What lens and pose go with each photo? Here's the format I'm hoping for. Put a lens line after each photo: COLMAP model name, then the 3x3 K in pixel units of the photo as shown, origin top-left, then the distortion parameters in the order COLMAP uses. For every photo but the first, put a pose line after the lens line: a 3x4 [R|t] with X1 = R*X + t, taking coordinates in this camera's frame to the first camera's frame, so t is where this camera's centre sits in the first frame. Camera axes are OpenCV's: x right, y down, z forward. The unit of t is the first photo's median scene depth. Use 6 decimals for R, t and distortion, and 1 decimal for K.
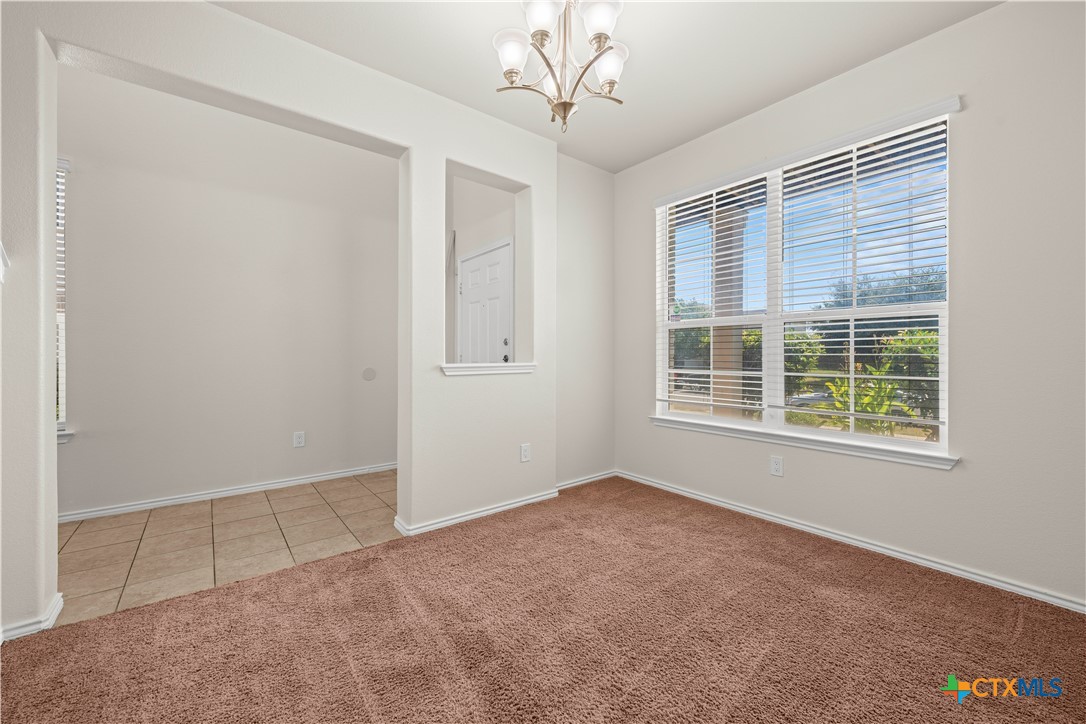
lens RADIAL K [[431.0, 0, 549.6], [0, 431.0, 355.7], [0, 0, 1]] dist [0.001976, -0.000763]
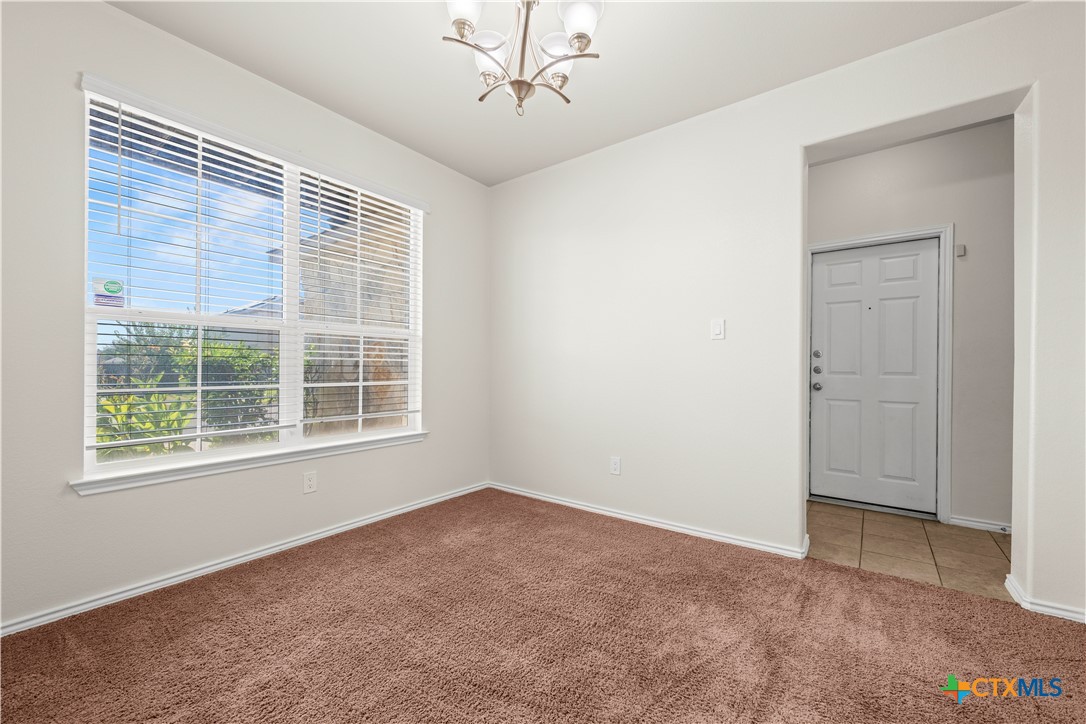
lens RADIAL K [[431.0, 0, 549.3], [0, 431.0, 369.1], [0, 0, 1]] dist [0.001976, -0.000763]
pose [[-0.257806, -0.004578, 0.966186, -0.523388], [-0.003594, 0.999986, 0.003779, -0.000198], [-0.966190, -0.002499, -0.257819, 0.727321]]
